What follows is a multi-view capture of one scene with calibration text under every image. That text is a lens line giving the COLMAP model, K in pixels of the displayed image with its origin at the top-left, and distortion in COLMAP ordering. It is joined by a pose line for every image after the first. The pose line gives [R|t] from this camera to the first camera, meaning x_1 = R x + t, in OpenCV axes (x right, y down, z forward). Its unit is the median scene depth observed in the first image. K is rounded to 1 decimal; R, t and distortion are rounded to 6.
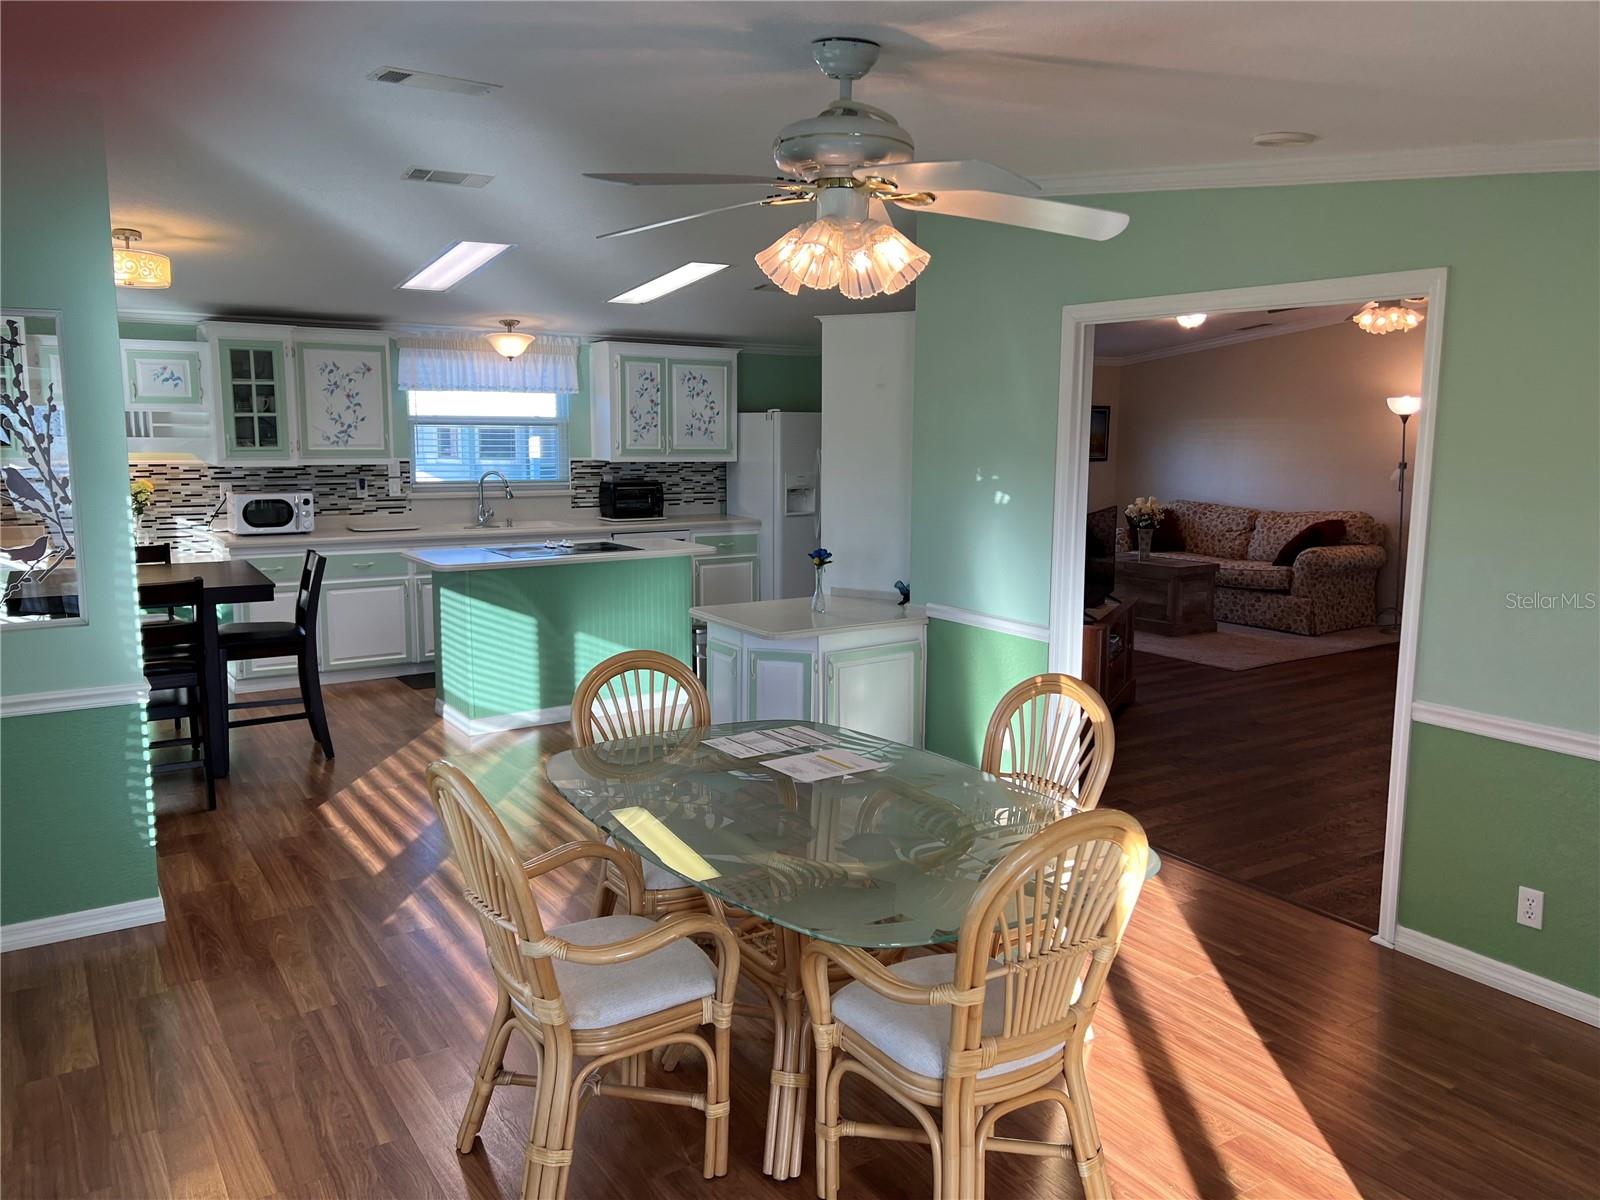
lens RADIAL K [[1202.2, 0, 811.4], [0, 1202.2, 595.4], [0, 0, 1]] dist [0.035392, -0.024373]
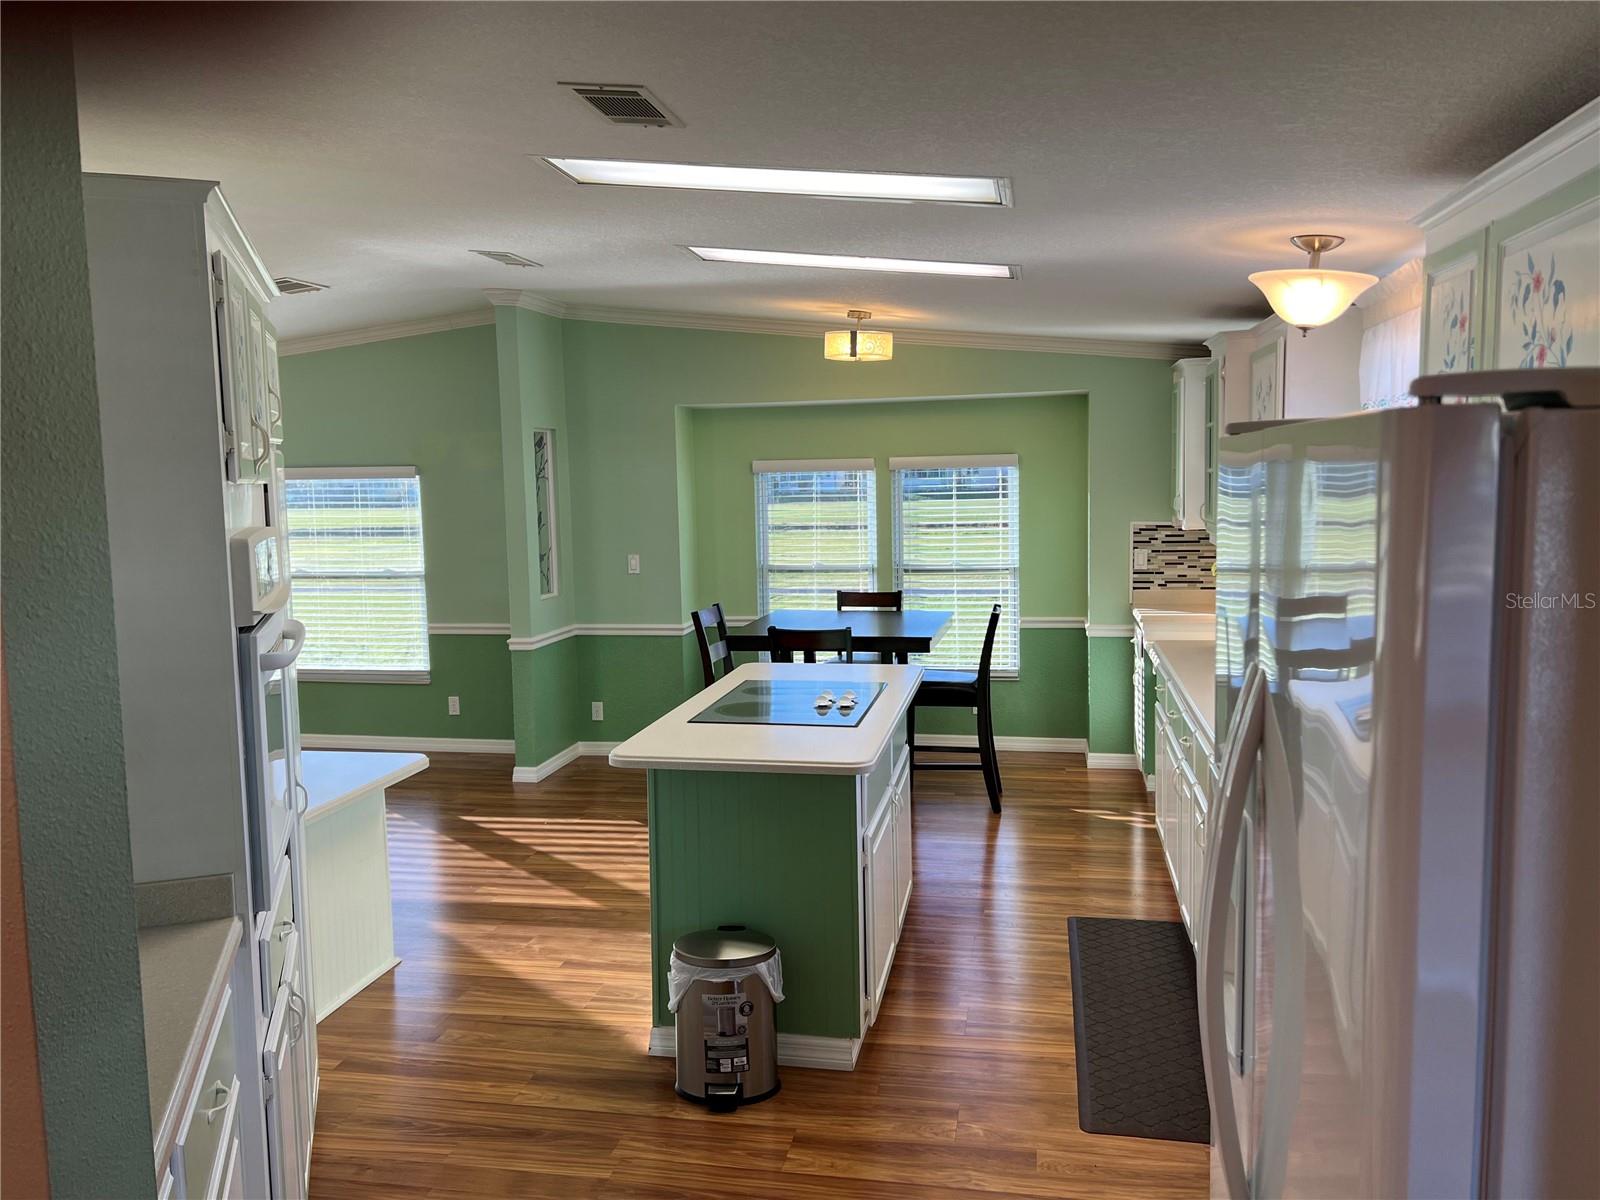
lens RADIAL K [[1202.2, 0, 796.9], [0, 1202.2, 597.3], [0, 0, 1]] dist [0.035392, -0.024373]
pose [[-0.712951, 0.082427, -0.696353, 0.166170], [-0.082466, 0.976320, 0.199997, -0.173467], [0.696348, 0.200013, -0.689271, 1.169939]]
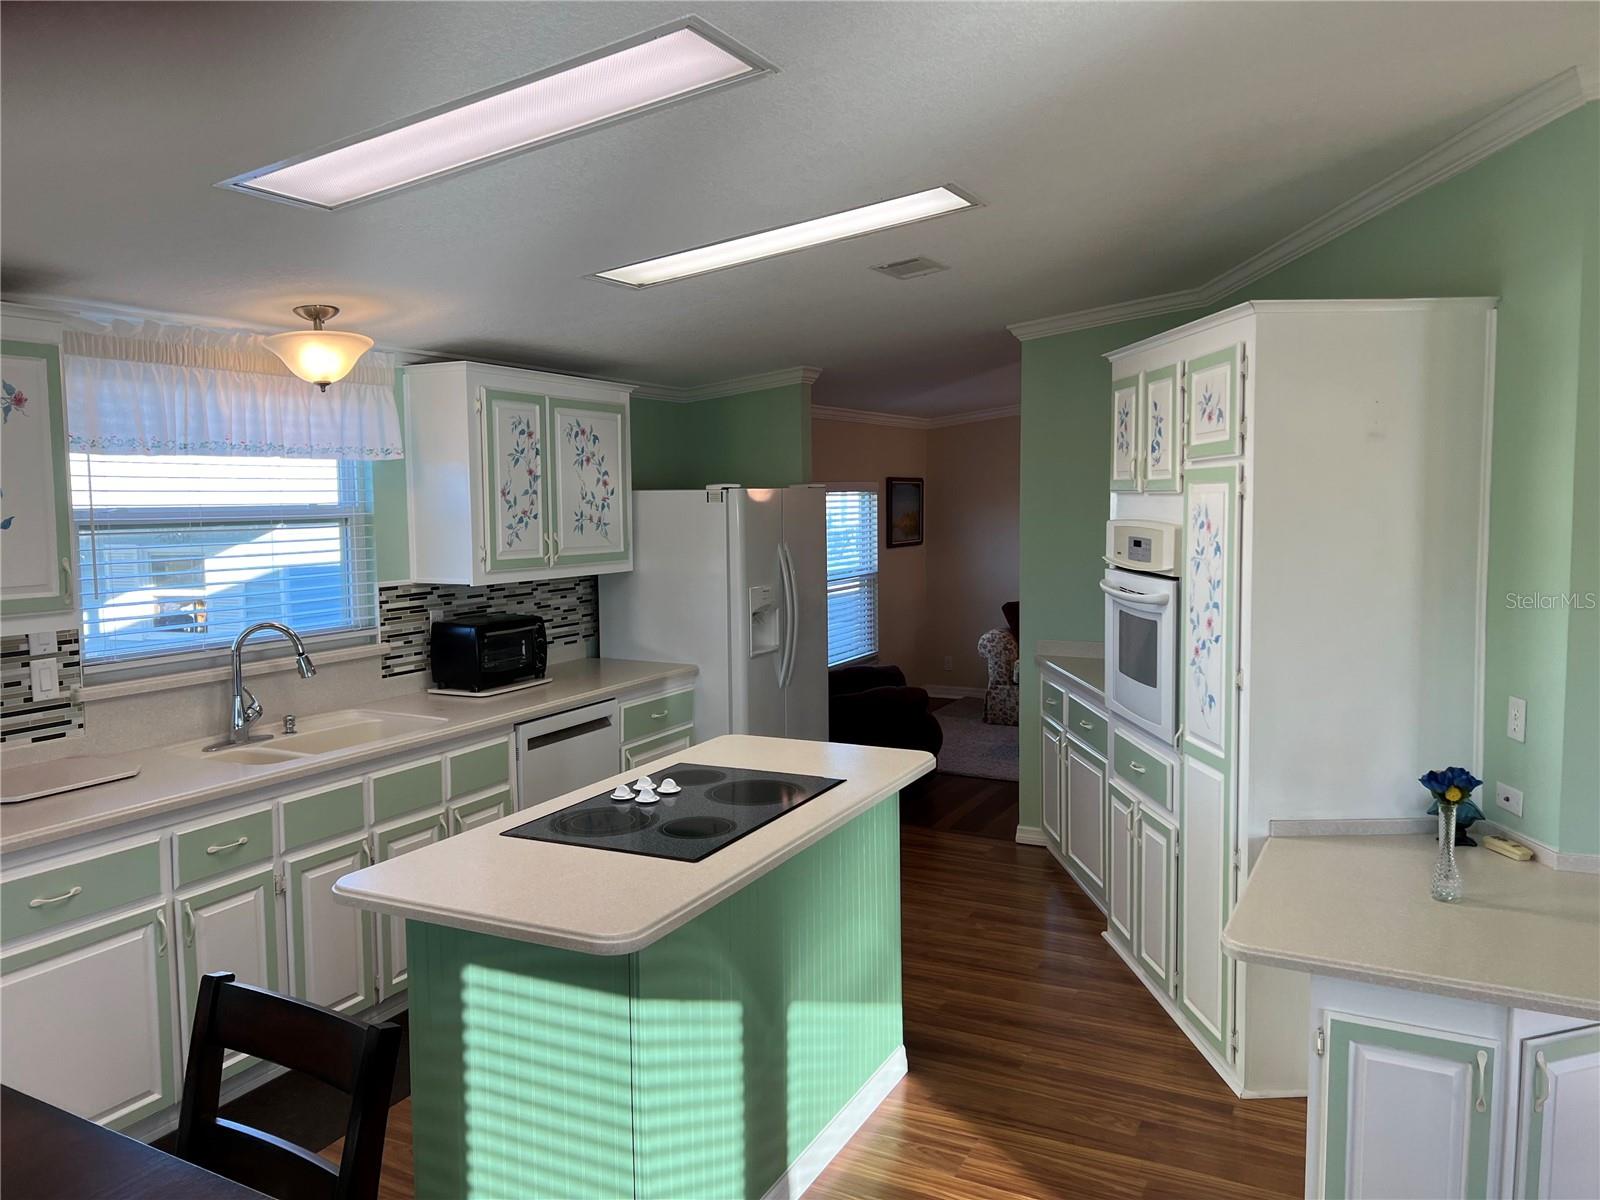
lens RADIAL K [[1202.2, 0, 802.9], [0, 1202.2, 591.9], [0, 0, 1]] dist [0.035392, -0.024373]
pose [[0.874426, -0.058371, 0.481635, -0.314764], [0.087726, 0.995395, -0.038635, -0.079826], [-0.477162, 0.076035, 0.875520, 0.493184]]
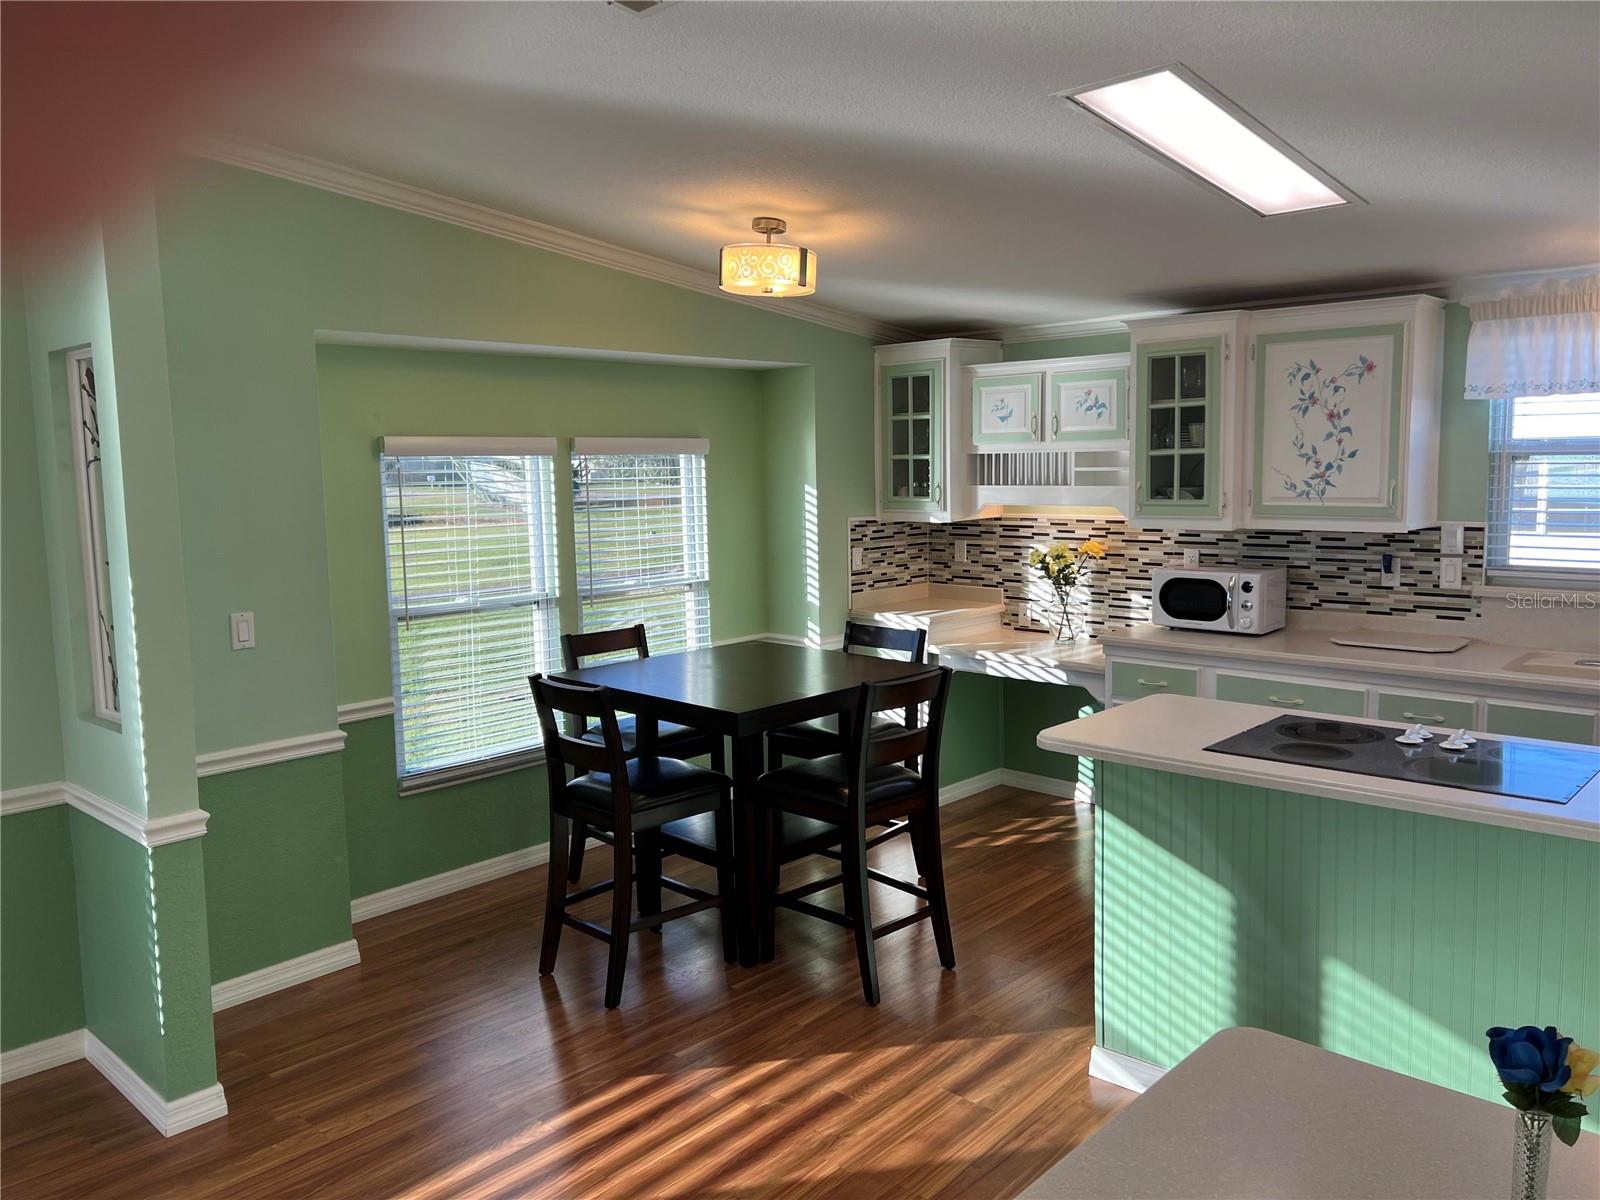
lens RADIAL K [[1202.2, 0, 804.2], [0, 1202.2, 596.2], [0, 0, 1]] dist [0.035392, -0.024373]
pose [[0.238501, 0.099141, -0.966069, 0.127390], [-0.120021, 0.990158, 0.071983, -0.083036], [0.963697, 0.098781, 0.248052, 0.570204]]
